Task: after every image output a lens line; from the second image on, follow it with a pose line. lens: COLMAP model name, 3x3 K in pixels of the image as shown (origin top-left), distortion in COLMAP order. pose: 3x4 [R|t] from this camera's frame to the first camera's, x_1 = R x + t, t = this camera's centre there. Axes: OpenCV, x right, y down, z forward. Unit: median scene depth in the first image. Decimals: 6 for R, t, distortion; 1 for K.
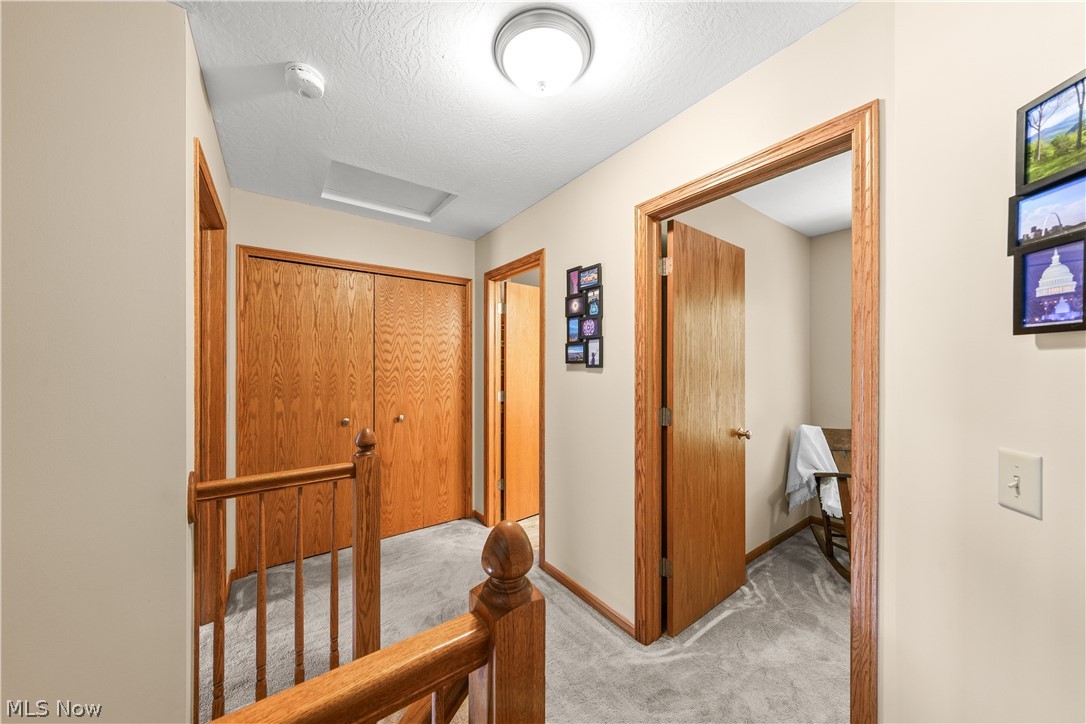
lens RADIAL K [[372.6, 0, 540.6], [0, 372.6, 366.4], [0, 0, 1]] dist [-0.017494, 0.002468]
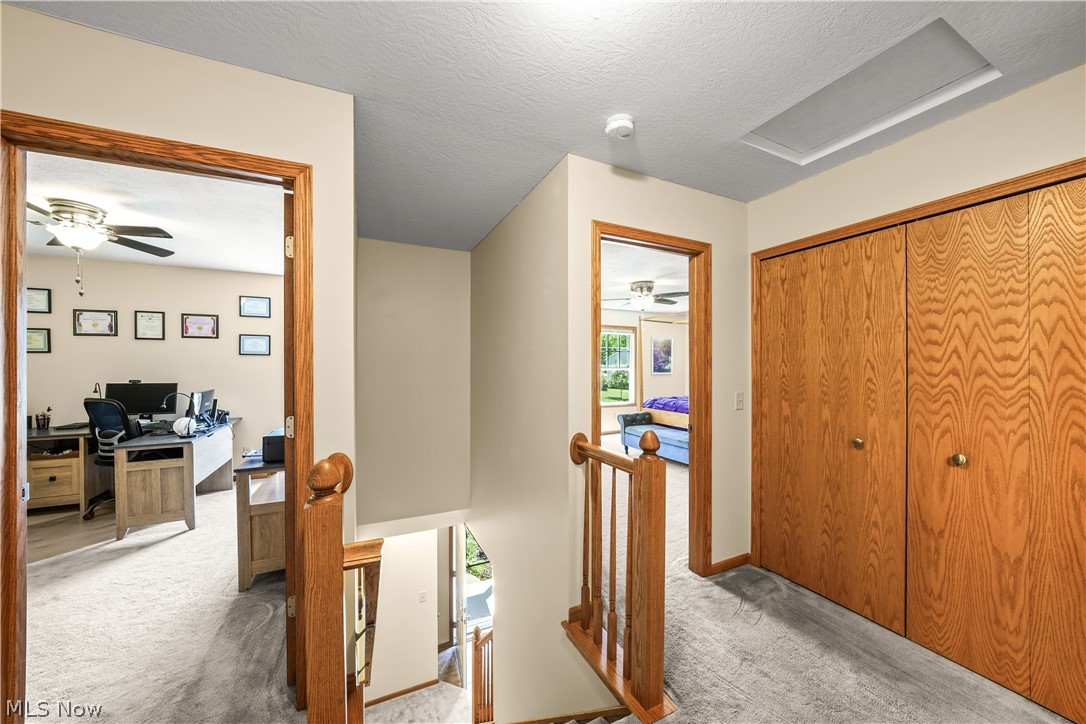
lens RADIAL K [[372.6, 0, 537.6], [0, 372.6, 367.1], [0, 0, 1]] dist [-0.017494, 0.002468]
pose [[-0.189506, 0.005105, -0.981866, 0.304932], [0.002198, 0.999986, 0.004775, -0.005469], [0.981877, -0.001253, -0.189515, 0.510244]]
